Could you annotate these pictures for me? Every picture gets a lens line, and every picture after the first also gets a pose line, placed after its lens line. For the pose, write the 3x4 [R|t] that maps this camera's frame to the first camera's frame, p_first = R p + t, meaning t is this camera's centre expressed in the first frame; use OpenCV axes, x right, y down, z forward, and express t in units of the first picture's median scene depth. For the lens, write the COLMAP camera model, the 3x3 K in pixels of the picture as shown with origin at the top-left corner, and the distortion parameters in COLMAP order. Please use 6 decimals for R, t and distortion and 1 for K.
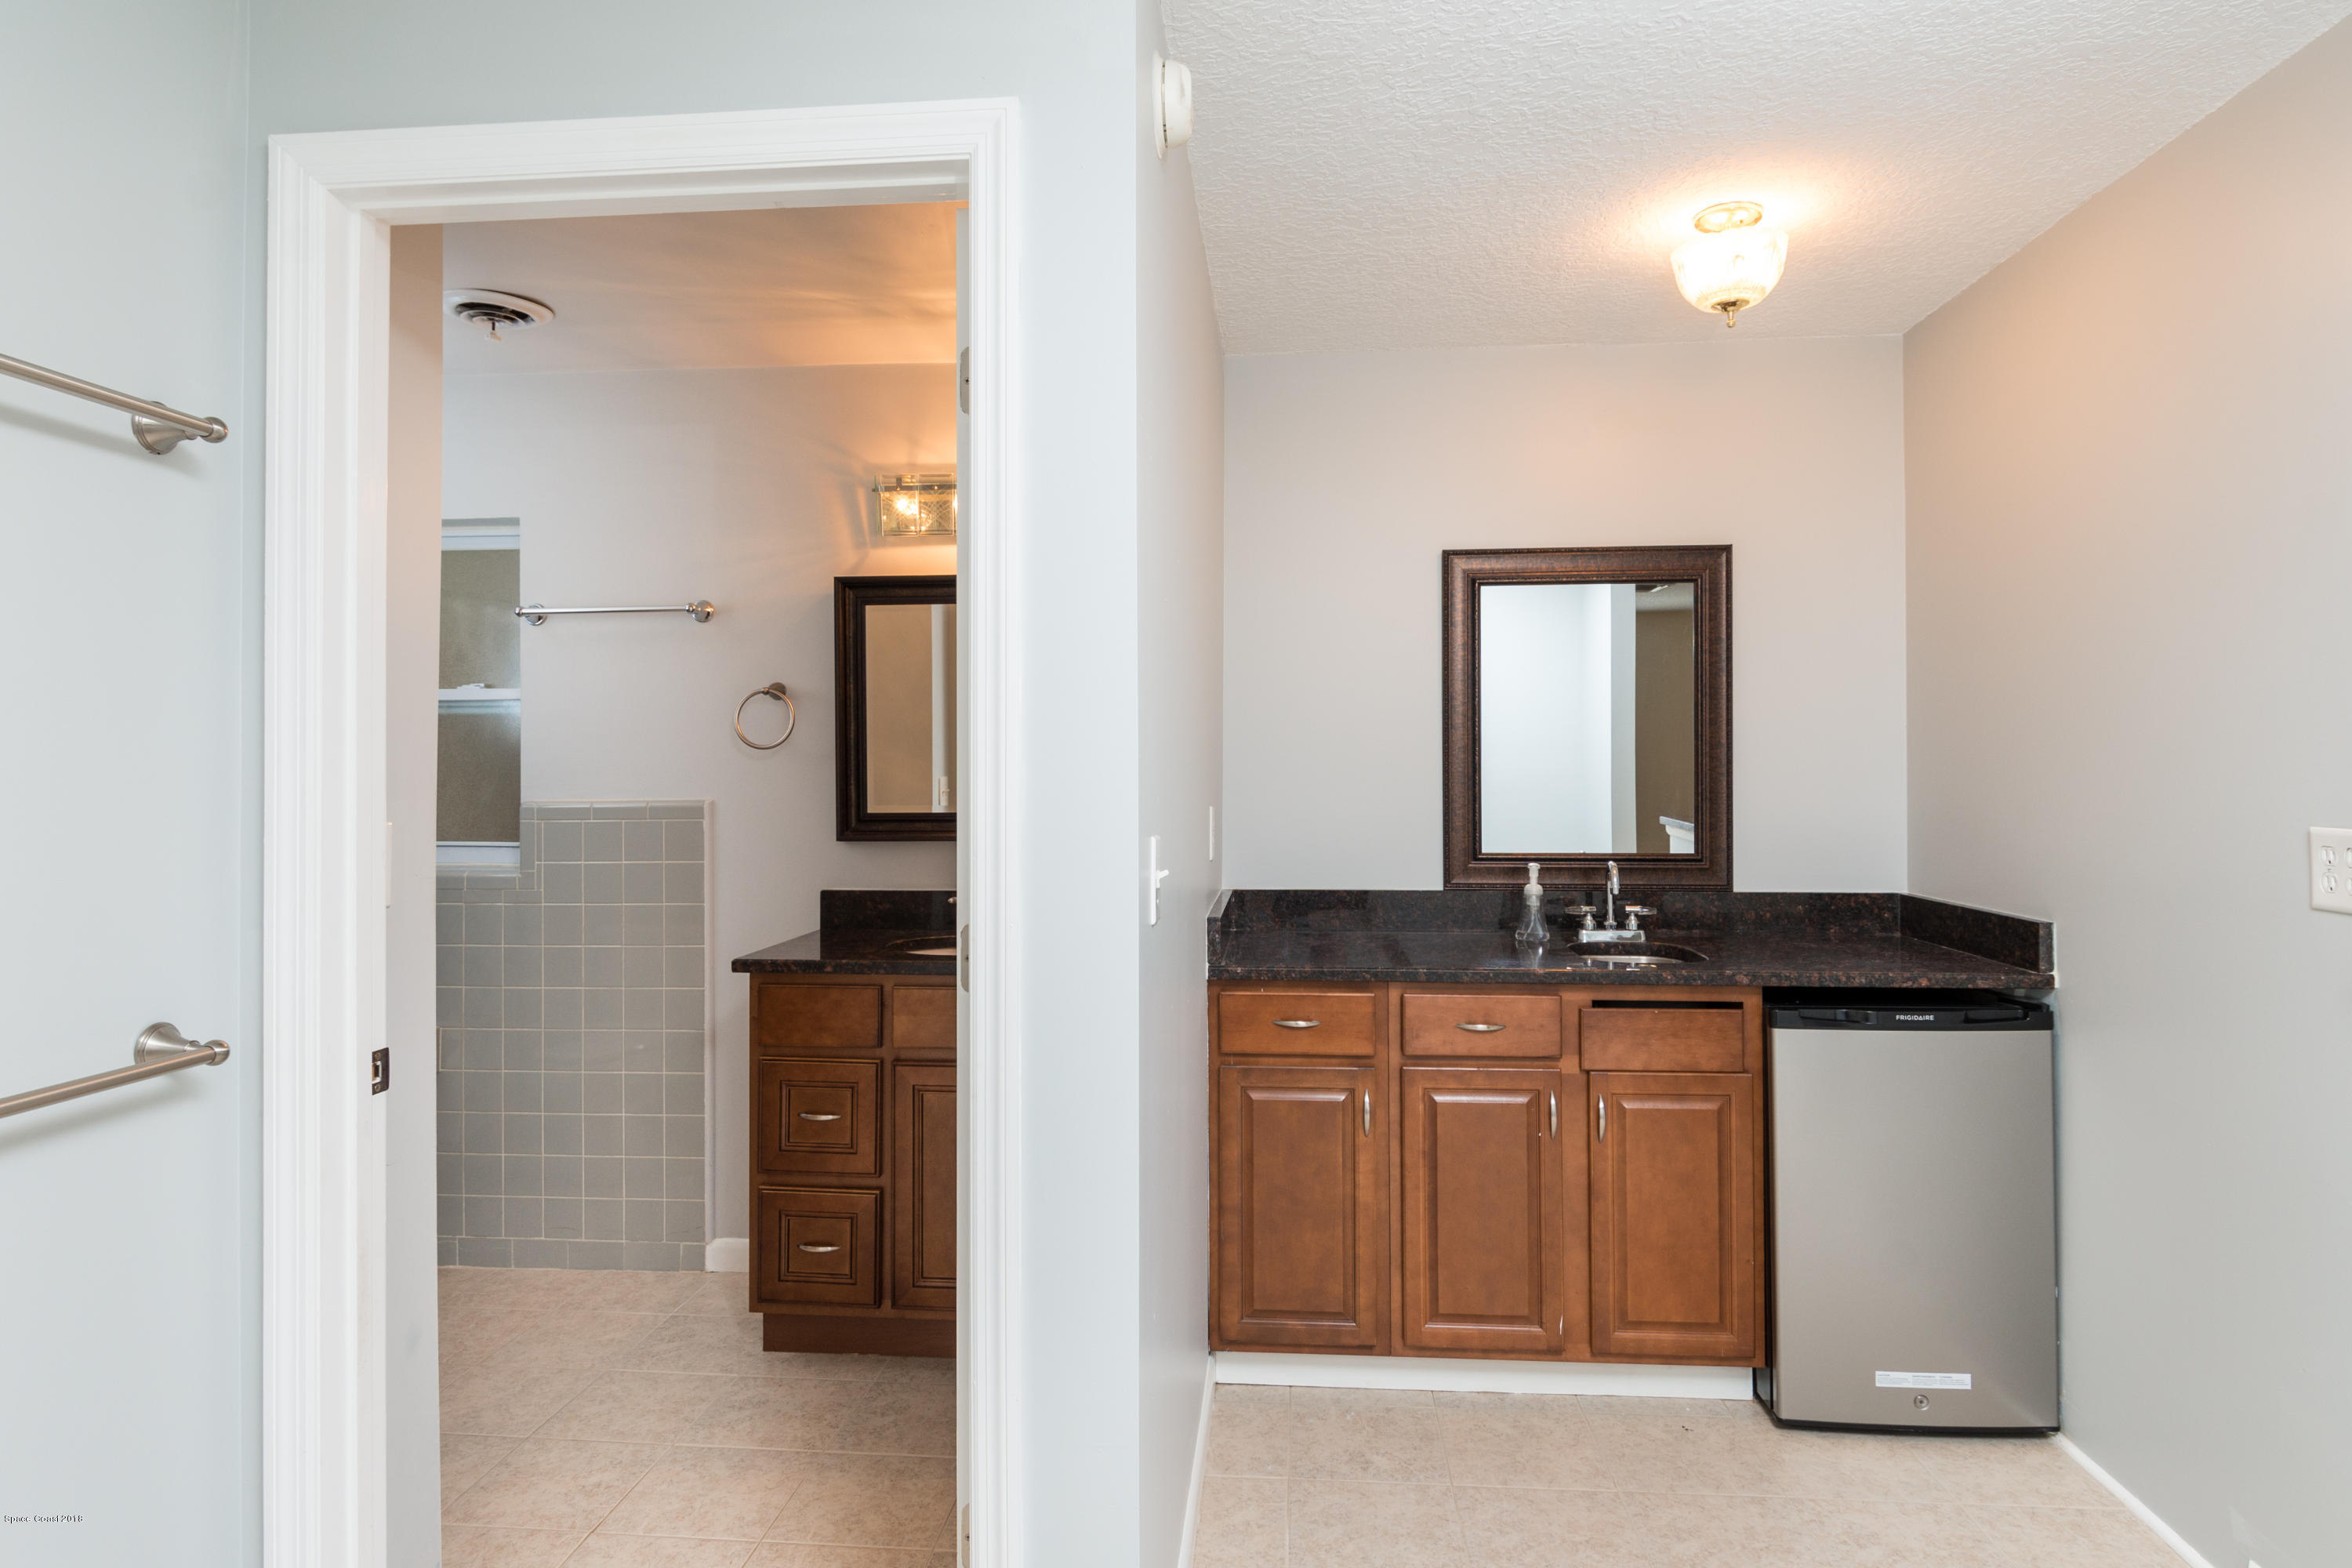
lens RADIAL K [[1328.0, 0, 1161.5], [0, 1328.0, 769.3], [0, 0, 1]] dist [-0.003687, 0.000457]
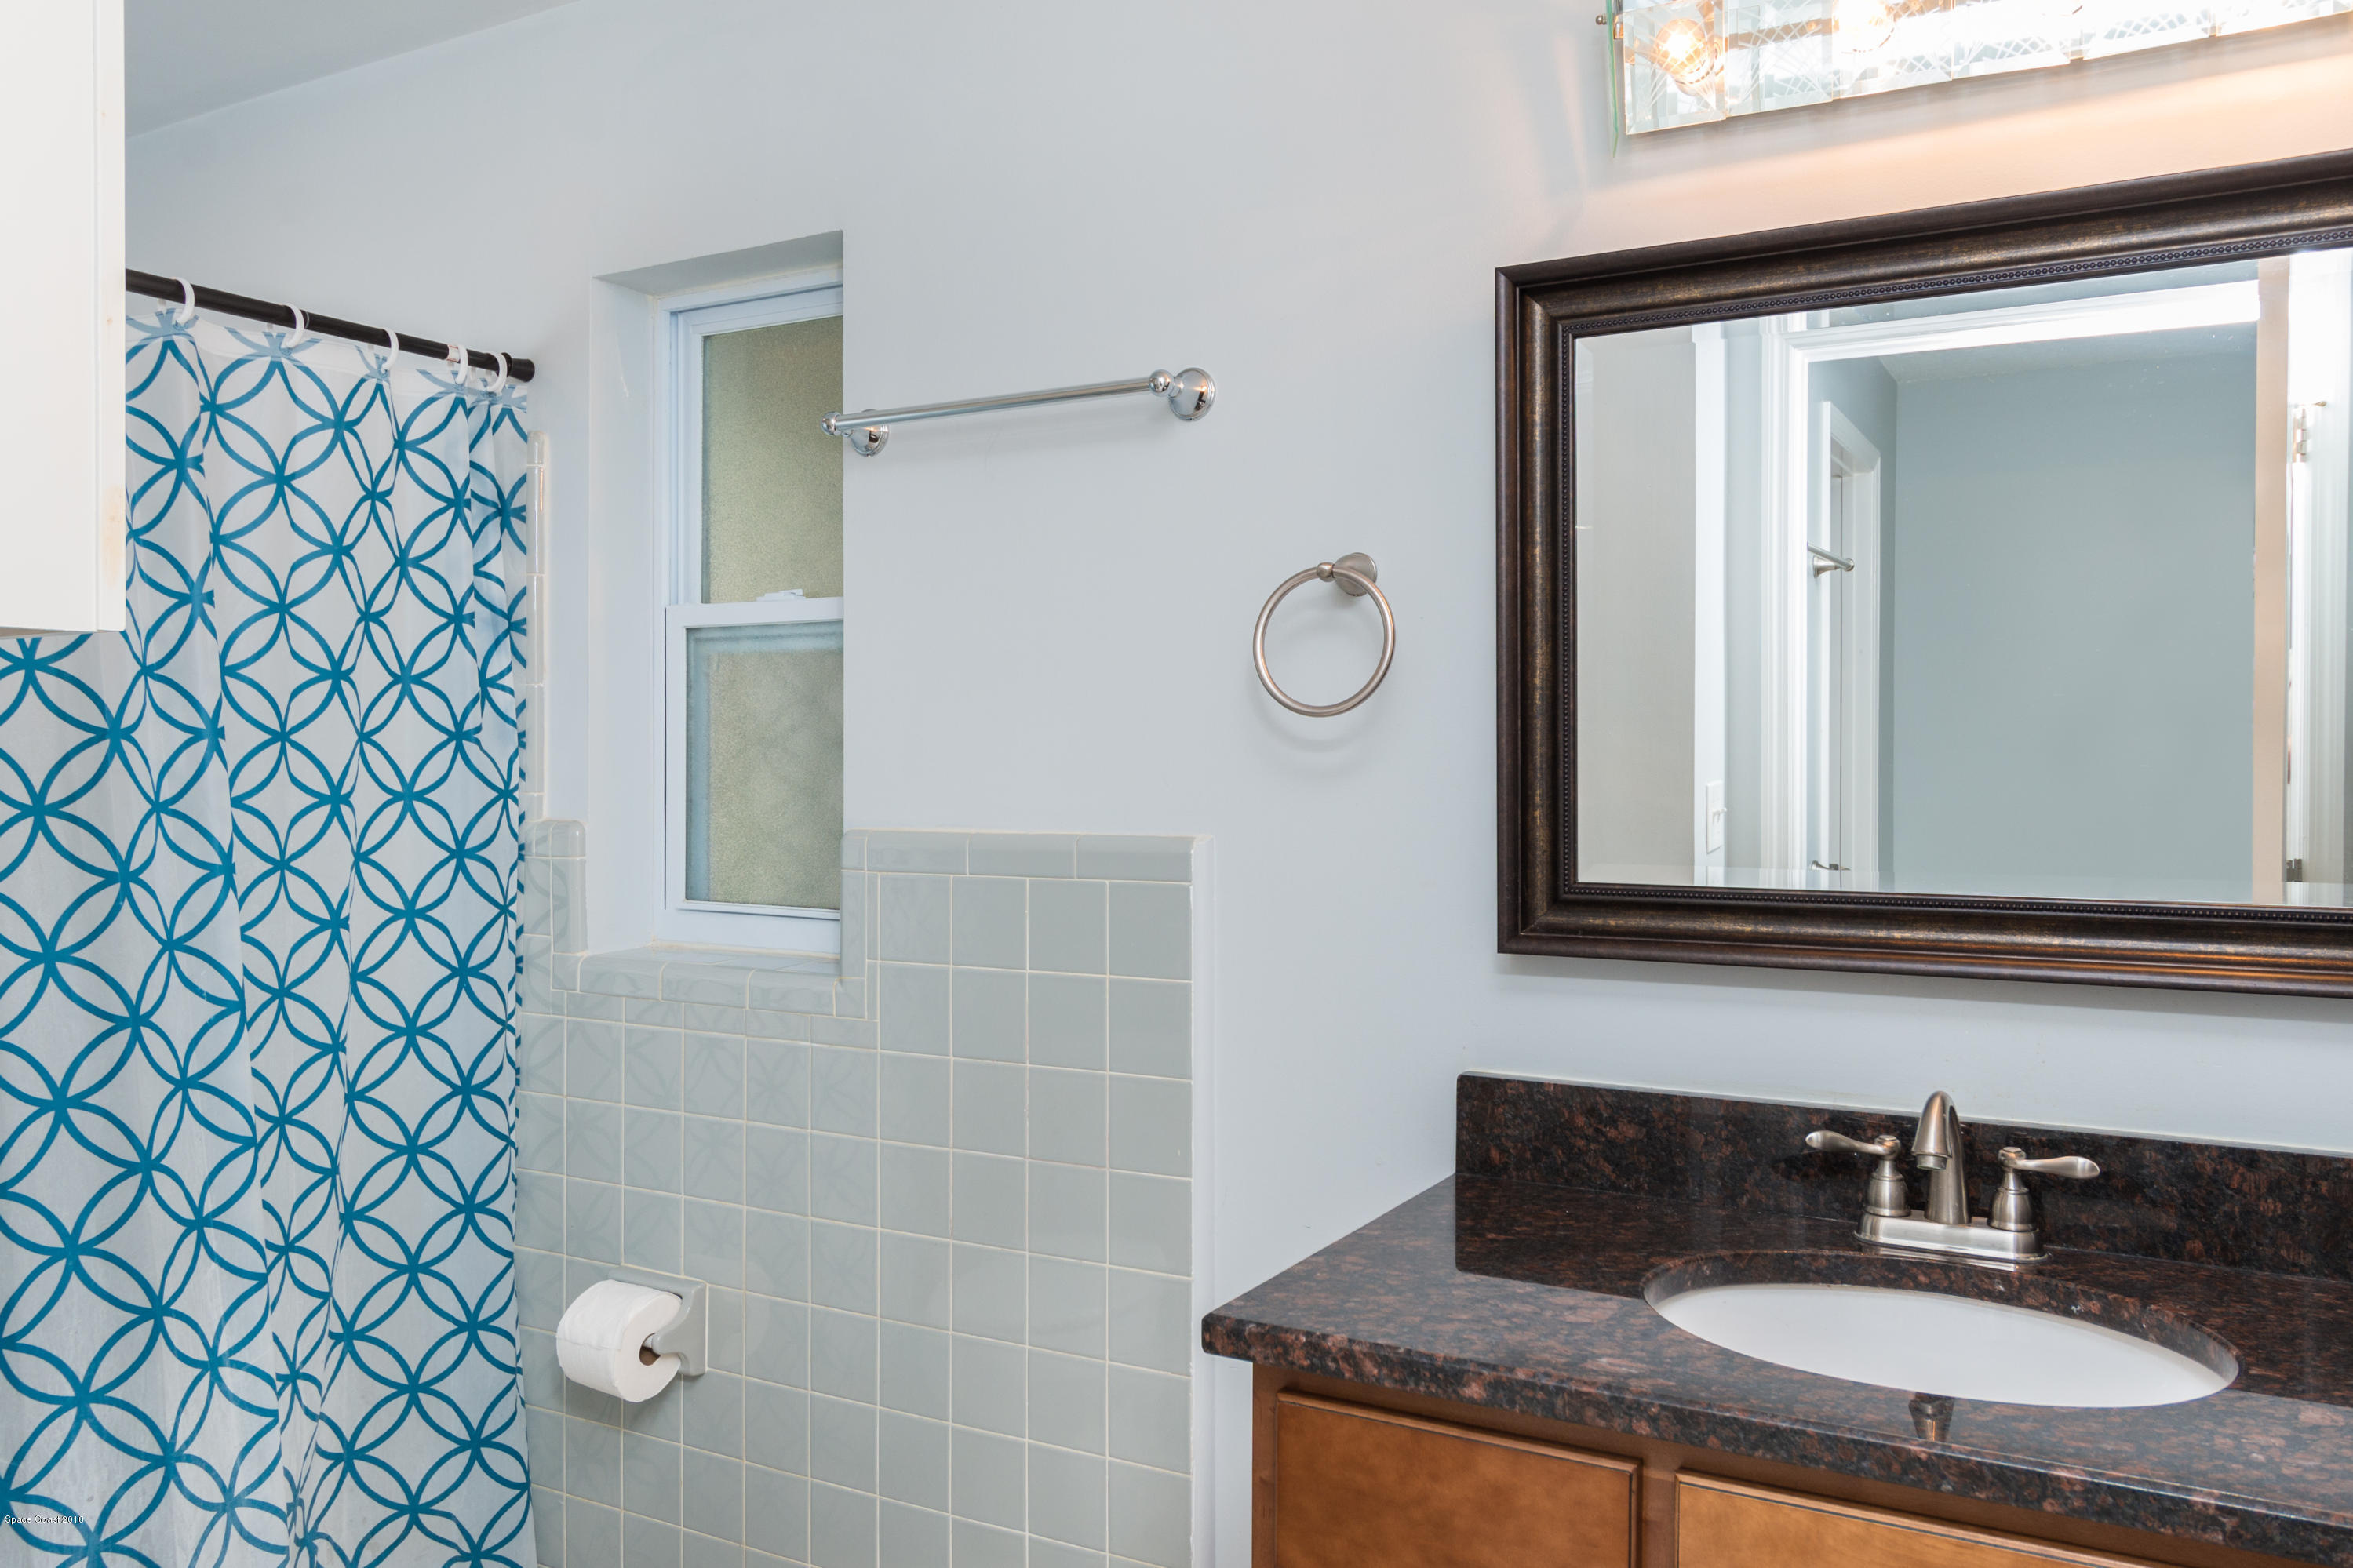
lens RADIAL K [[1732.8, 0, 1172.8], [0, 1732.8, 764.7], [0, 0, 1]] dist [0.007235, 0.000871]
pose [[0.912704, 0.011248, -0.408466, -0.124229], [-0.004255, 0.999828, 0.018025, -0.009709], [0.408599, -0.014714, 0.912595, 0.495976]]
